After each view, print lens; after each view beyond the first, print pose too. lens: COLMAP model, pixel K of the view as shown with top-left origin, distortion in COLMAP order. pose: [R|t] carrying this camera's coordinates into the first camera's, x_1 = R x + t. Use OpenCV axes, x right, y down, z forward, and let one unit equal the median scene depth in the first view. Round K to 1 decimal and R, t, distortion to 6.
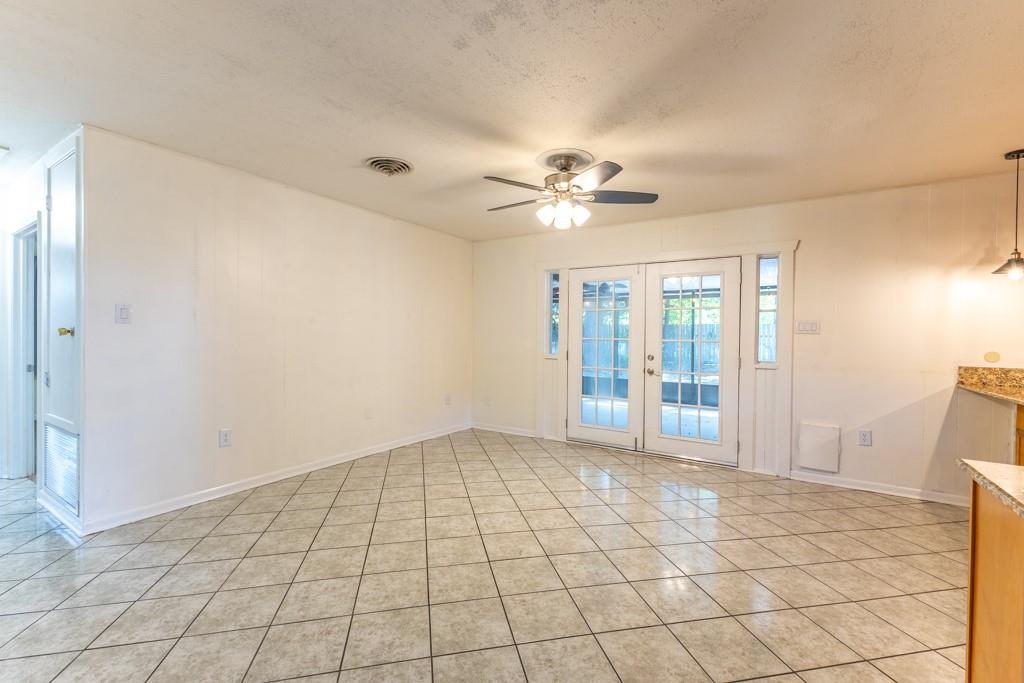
lens RADIAL K [[437.4, 0, 512.0], [0, 437.4, 341.5], [0, 0, 1]] dist [0.000827, 0.000082]
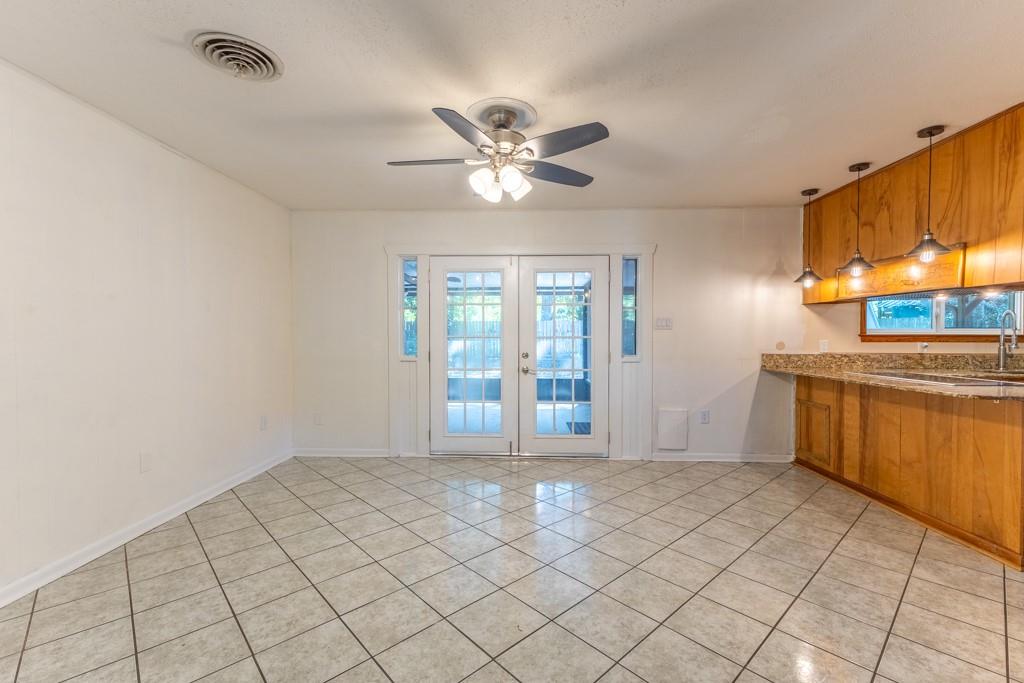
lens RADIAL K [[437.4, 0, 512.0], [0, 437.4, 341.5], [0, 0, 1]] dist [0.000827, 0.000082]
pose [[0.860138, -0.021356, 0.509614, -0.232997], [0.017394, 0.999770, 0.012538, -0.007014], [-0.509764, -0.001920, 0.860312, 0.243446]]
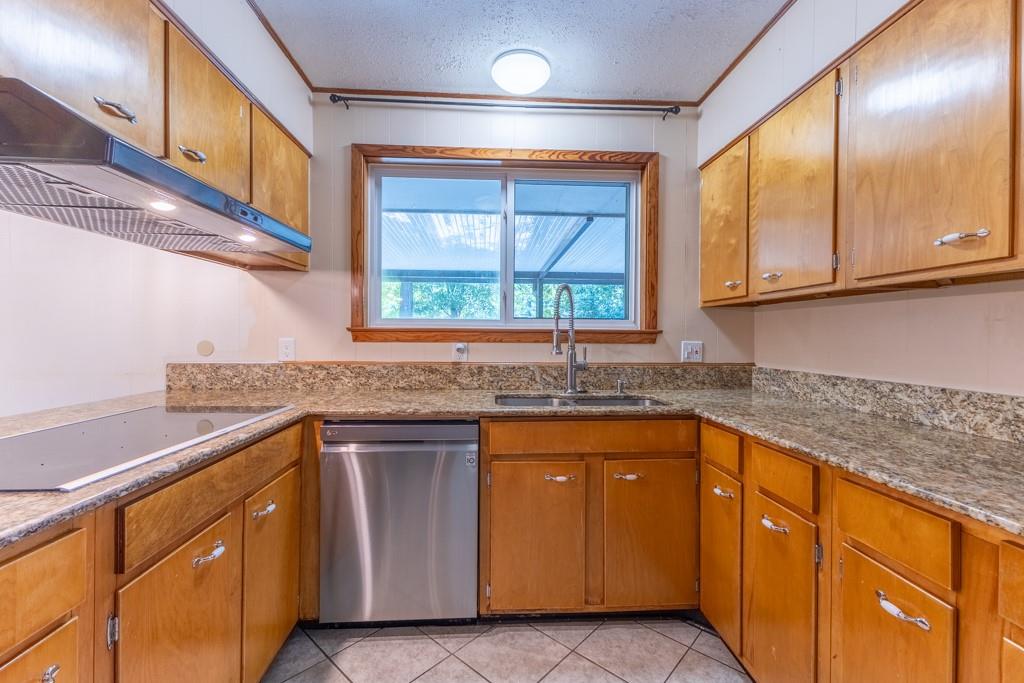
lens RADIAL K [[437.4, 0, 512.0], [0, 437.4, 341.5], [0, 0, 1]] dist [0.000827, 0.000082]
pose [[0.810656, -0.020772, 0.585154, 0.942801], [0.013523, 0.999768, 0.016756, 0.016692], [-0.585367, -0.005670, 0.810749, 0.121957]]
